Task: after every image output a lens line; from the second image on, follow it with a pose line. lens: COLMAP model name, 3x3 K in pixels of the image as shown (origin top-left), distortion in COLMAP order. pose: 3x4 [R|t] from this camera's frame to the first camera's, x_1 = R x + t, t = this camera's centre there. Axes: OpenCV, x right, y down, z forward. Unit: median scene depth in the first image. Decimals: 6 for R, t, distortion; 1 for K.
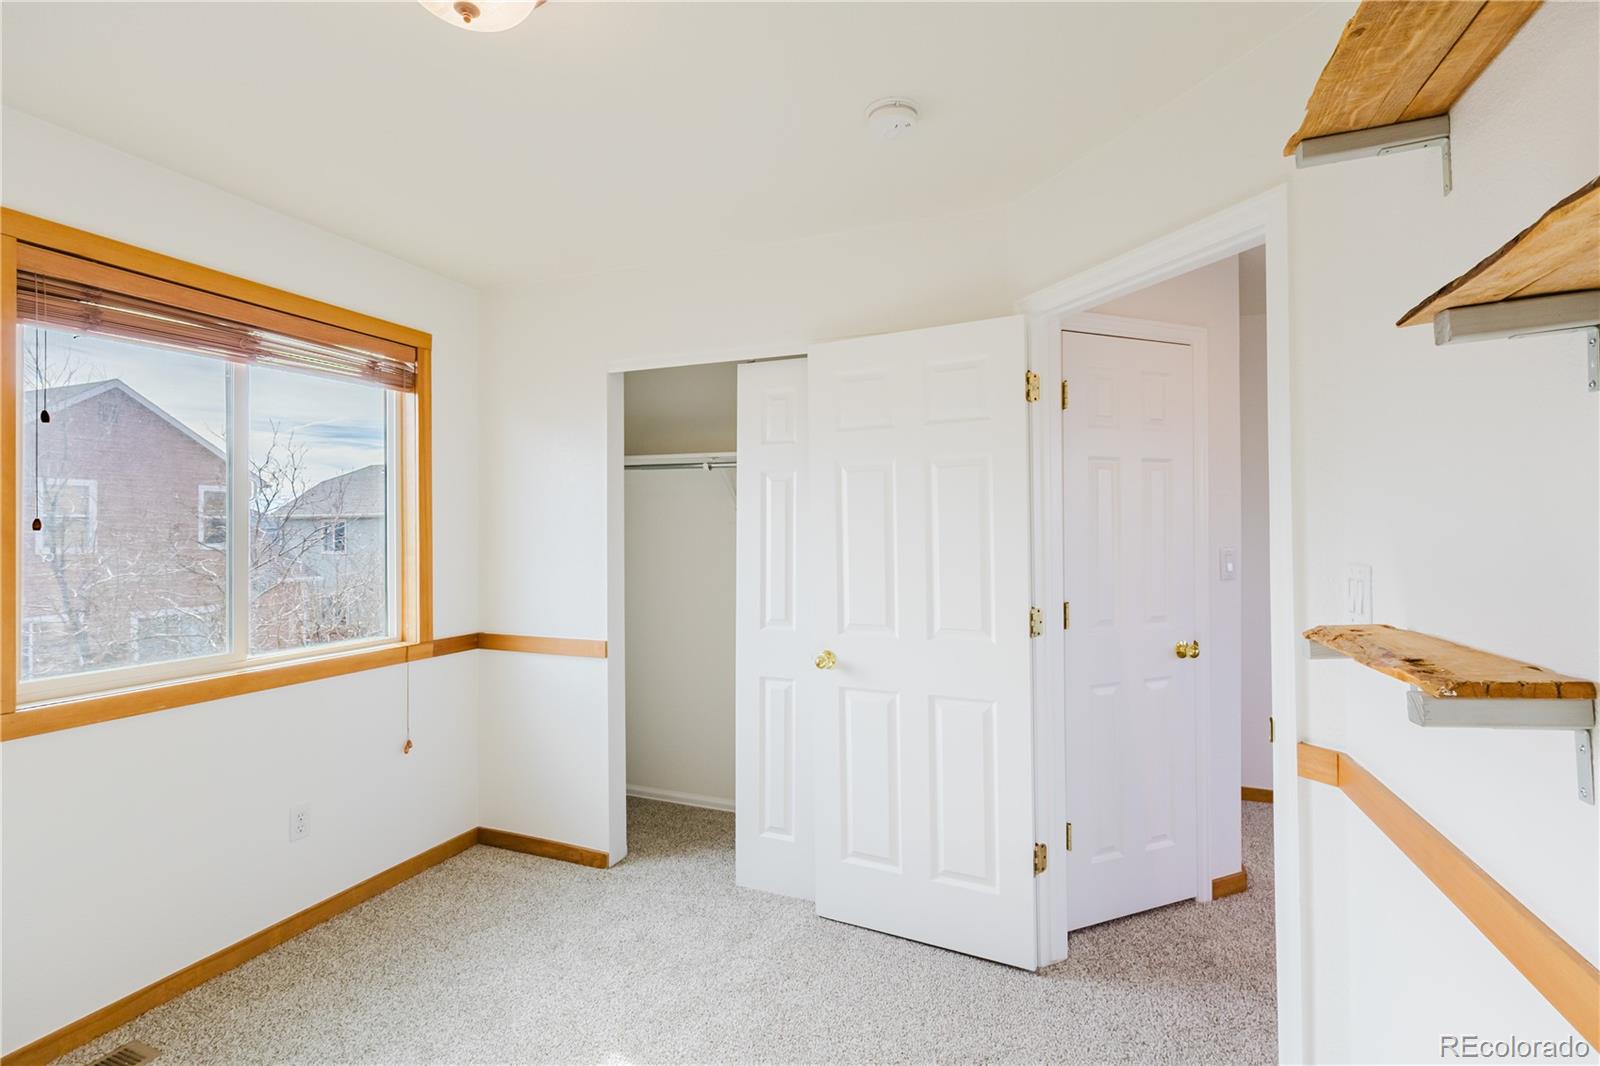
lens RADIAL K [[741.8, 0, 802.3], [0, 741.8, 560.6], [0, 0, 1]] dist [0.000207, 0.007145]
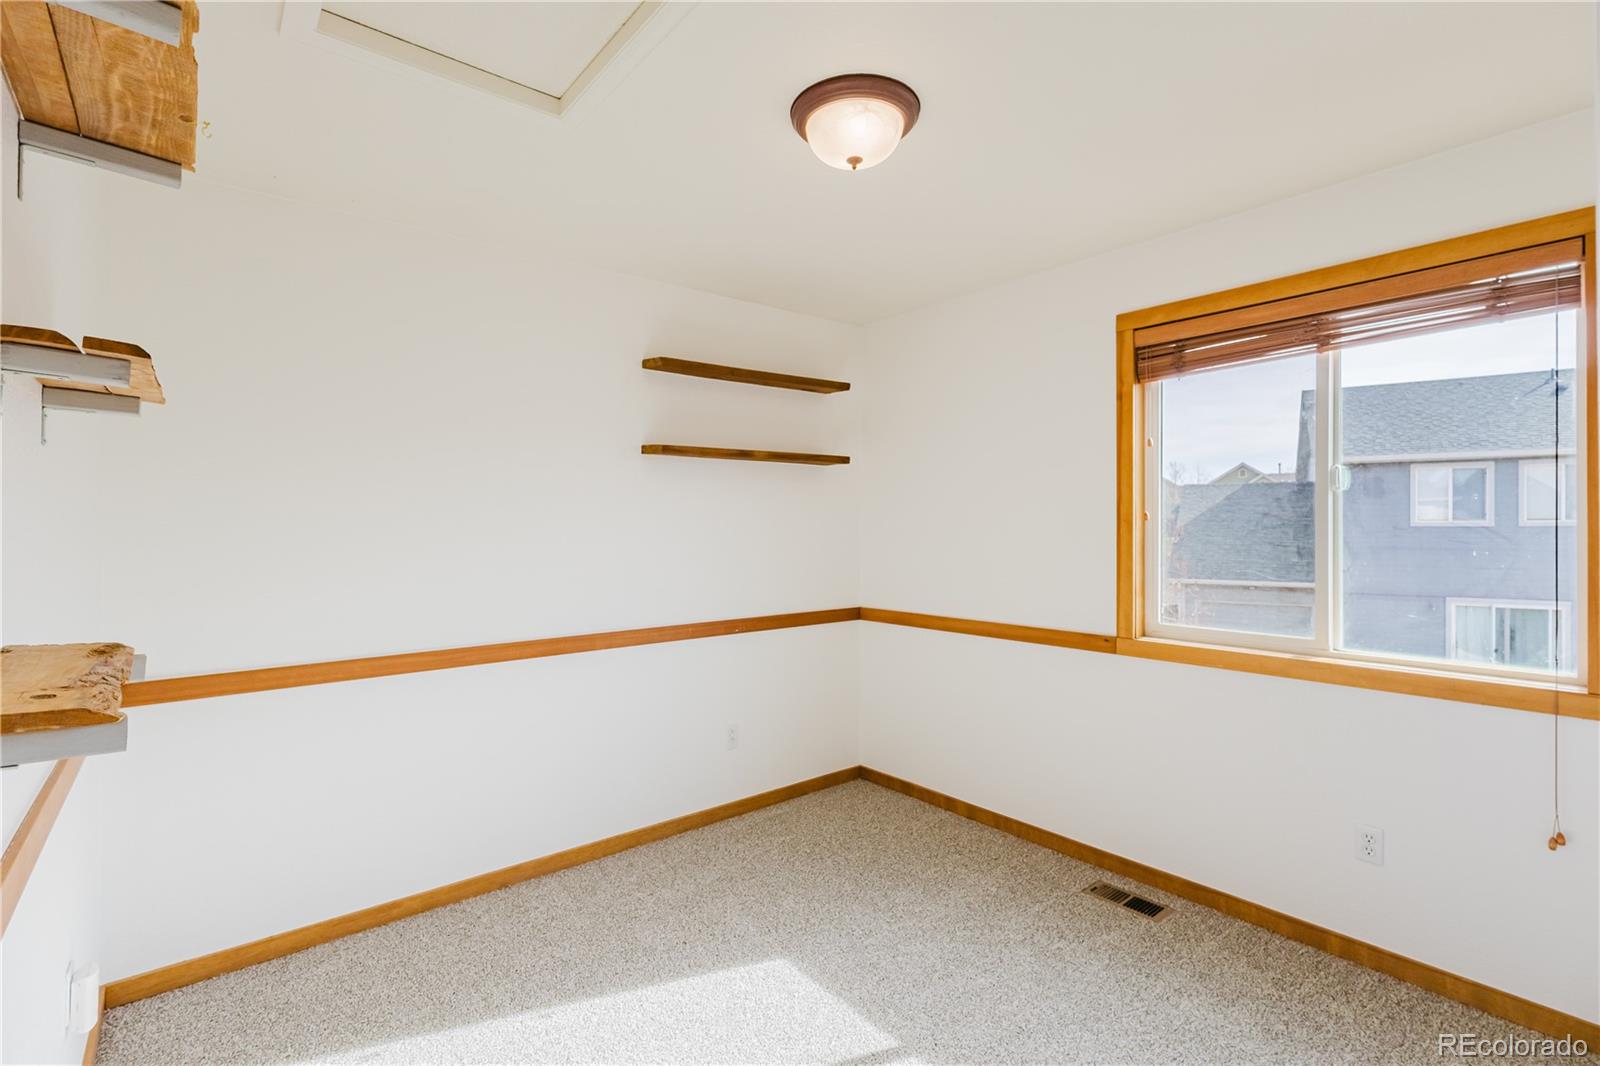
lens RADIAL K [[733.9, 0, 800.0], [0, 733.9, 533.0], [0, 0, 1]] dist [0.000088, 0.000073]
pose [[-0.484120, 0.028945, -0.874523, 0.440902], [-0.015067, 0.999029, 0.041407, -0.052931], [0.874872, 0.033222, -0.483214, 0.850897]]
